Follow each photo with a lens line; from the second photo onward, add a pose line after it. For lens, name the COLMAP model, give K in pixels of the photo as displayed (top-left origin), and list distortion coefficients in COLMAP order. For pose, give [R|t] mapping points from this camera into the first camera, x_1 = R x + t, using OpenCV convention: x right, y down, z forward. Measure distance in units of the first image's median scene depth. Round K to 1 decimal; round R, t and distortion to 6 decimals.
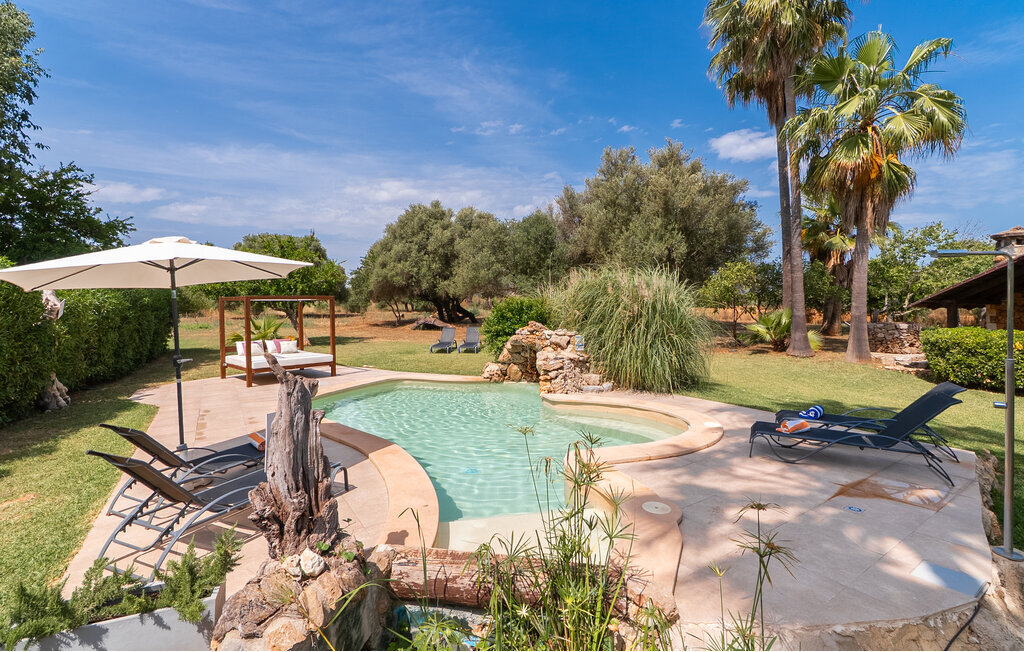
lens RADIAL K [[442.4, 0, 503.1], [0, 442.4, 318.5], [0, 0, 1]] dist [-0.005441, 0.000339]
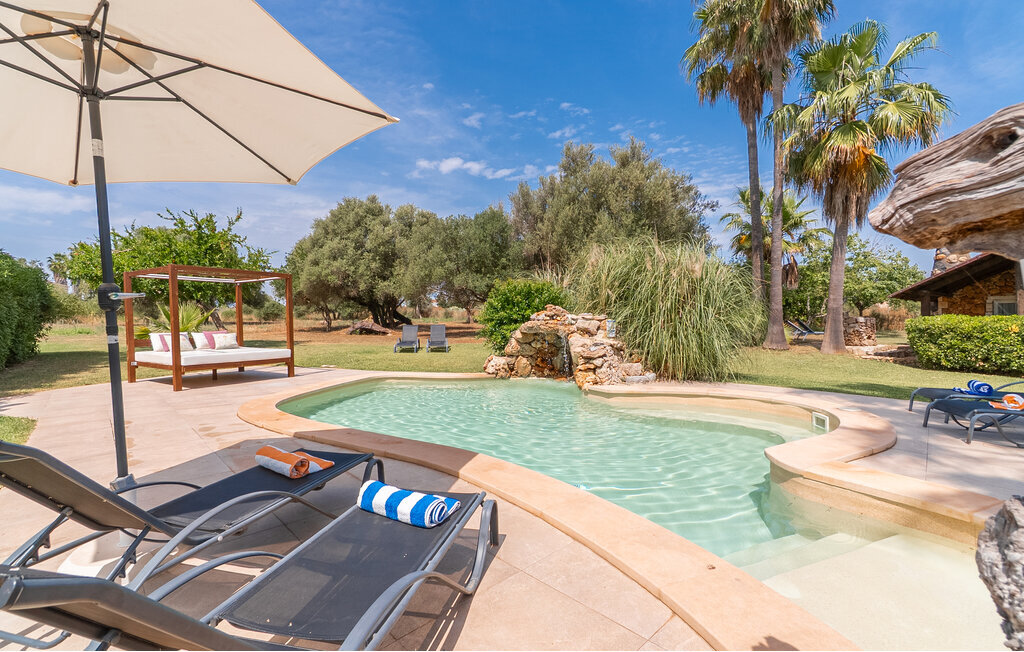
lens RADIAL K [[442.4, 0, 519.7], [0, 442.4, 331.5], [0, 0, 1]] dist [-0.005441, 0.000339]
pose [[0.982022, -0.004390, 0.188714, -0.111260], [0.002214, 0.999929, 0.011740, 0.034849], [-0.188753, -0.011111, 0.981962, 0.127547]]
